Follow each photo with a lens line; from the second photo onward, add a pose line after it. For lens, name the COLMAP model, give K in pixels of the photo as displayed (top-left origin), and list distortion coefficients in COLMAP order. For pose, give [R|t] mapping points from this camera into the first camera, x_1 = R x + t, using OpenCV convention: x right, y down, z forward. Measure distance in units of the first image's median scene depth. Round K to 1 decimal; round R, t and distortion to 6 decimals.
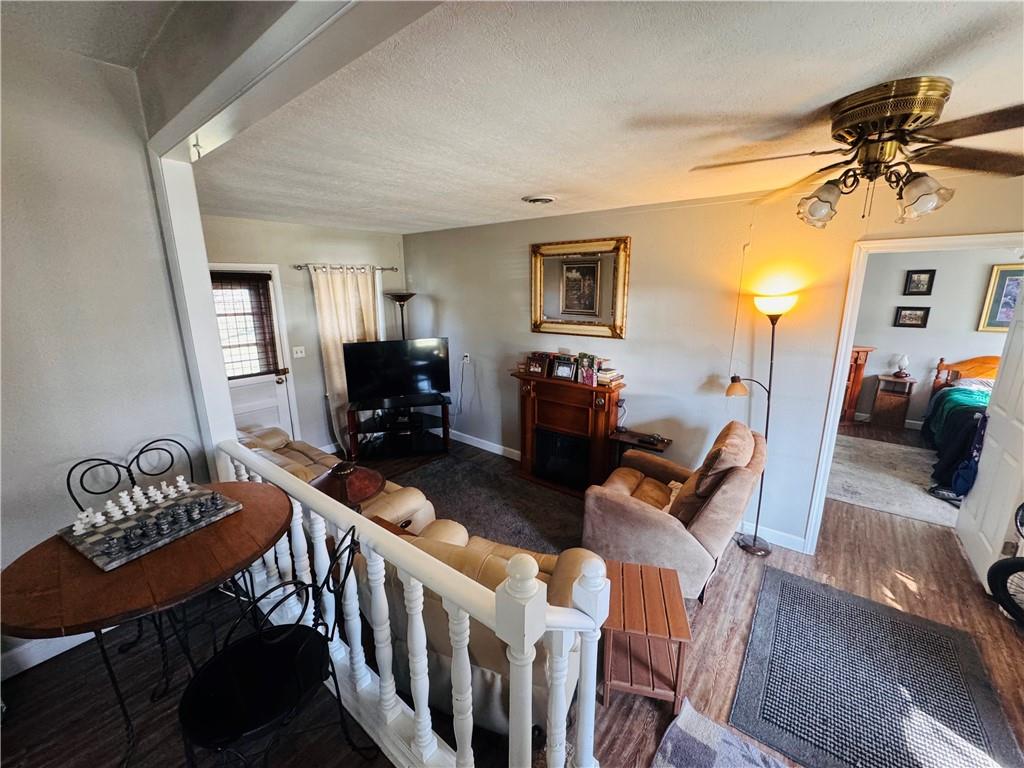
lens RADIAL K [[407.4, 0, 512.1], [0, 407.4, 383.9], [0, 0, 1]] dist [-0.001541, -0.001288]
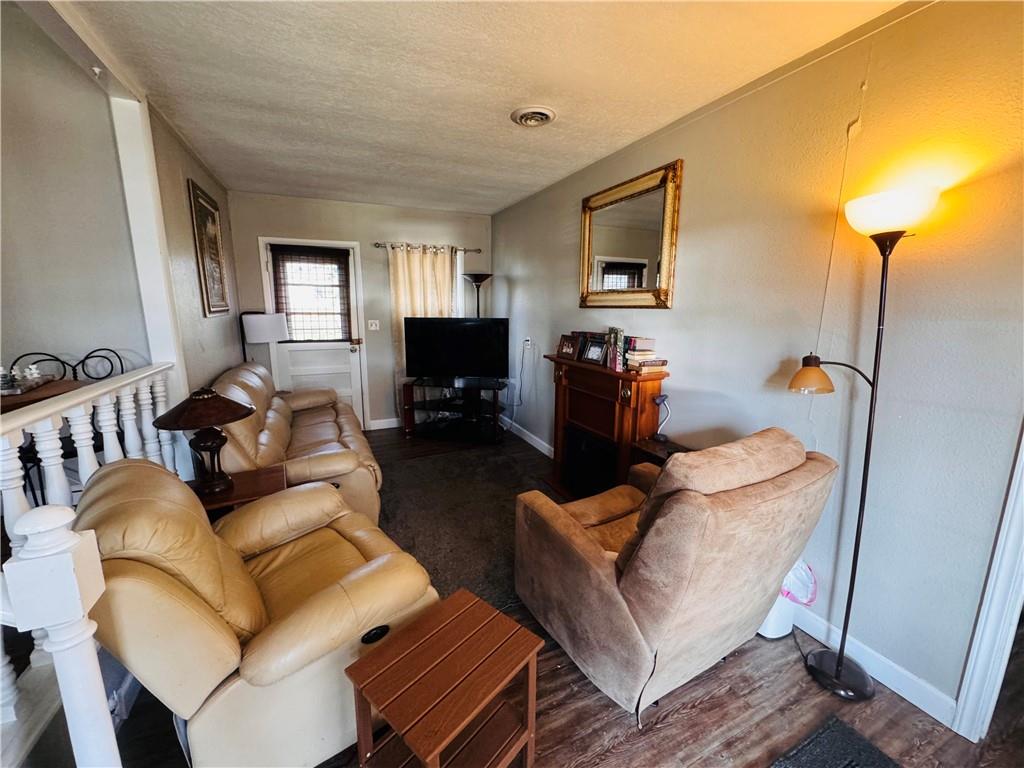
lens RADIAL K [[407.4, 0, 515.3], [0, 407.4, 383.6], [0, 0, 1]] dist [-0.001541, -0.001288]
pose [[0.891598, 0.096357, -0.442458, 0.339506], [-0.117434, 0.992871, -0.020419, 0.060804], [0.437336, 0.070165, 0.896557, 0.245764]]
